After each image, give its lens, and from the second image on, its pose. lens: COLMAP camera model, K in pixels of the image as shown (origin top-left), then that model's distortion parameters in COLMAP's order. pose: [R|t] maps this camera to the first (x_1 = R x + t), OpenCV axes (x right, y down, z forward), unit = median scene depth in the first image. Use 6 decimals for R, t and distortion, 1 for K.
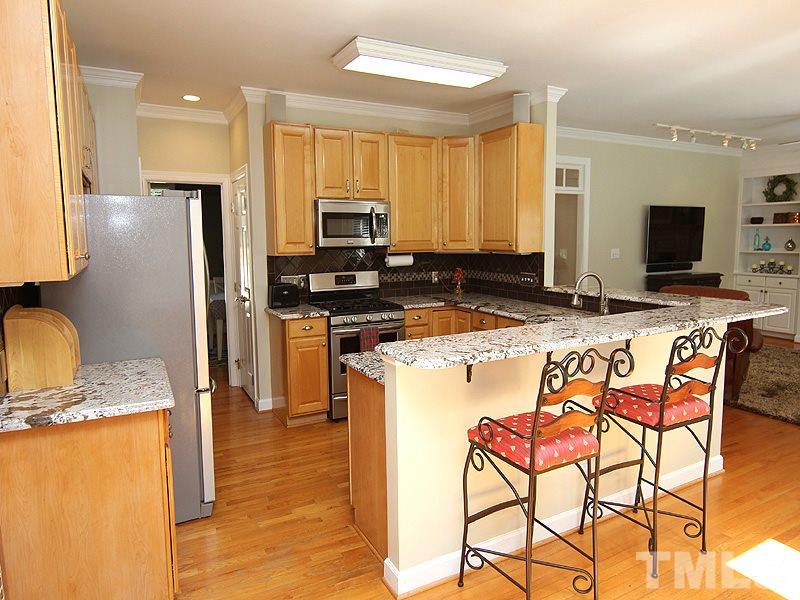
lens RADIAL K [[506.5, 0, 399.0], [0, 506.5, 288.1], [0, 0, 1]] dist [0.001117, -0.000011]
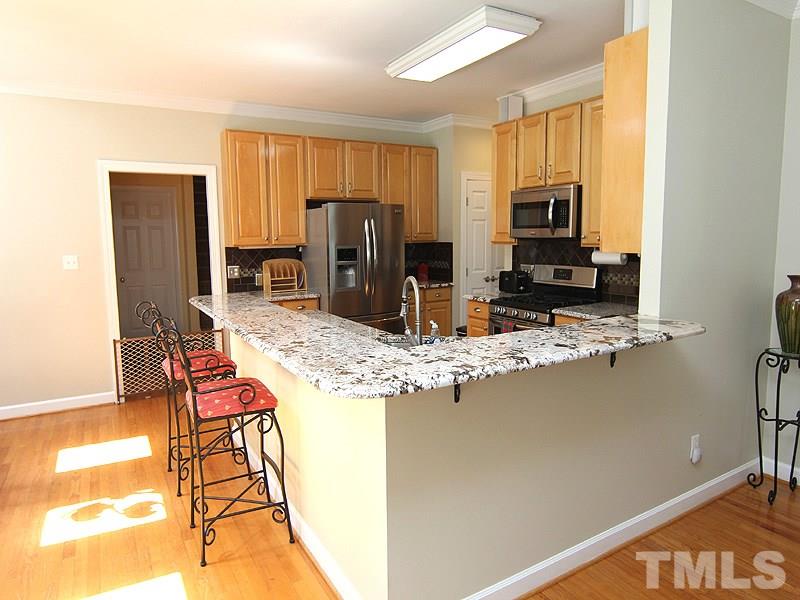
lens RADIAL K [[506.5, 0, 399.0], [0, 506.5, 288.1], [0, 0, 1]] dist [0.001117, -0.000011]
pose [[0.050667, 0.111770, -0.992442, 0.737804], [-0.092515, 0.989970, 0.106769, -0.058140], [0.994421, 0.086406, 0.060499, 0.614894]]
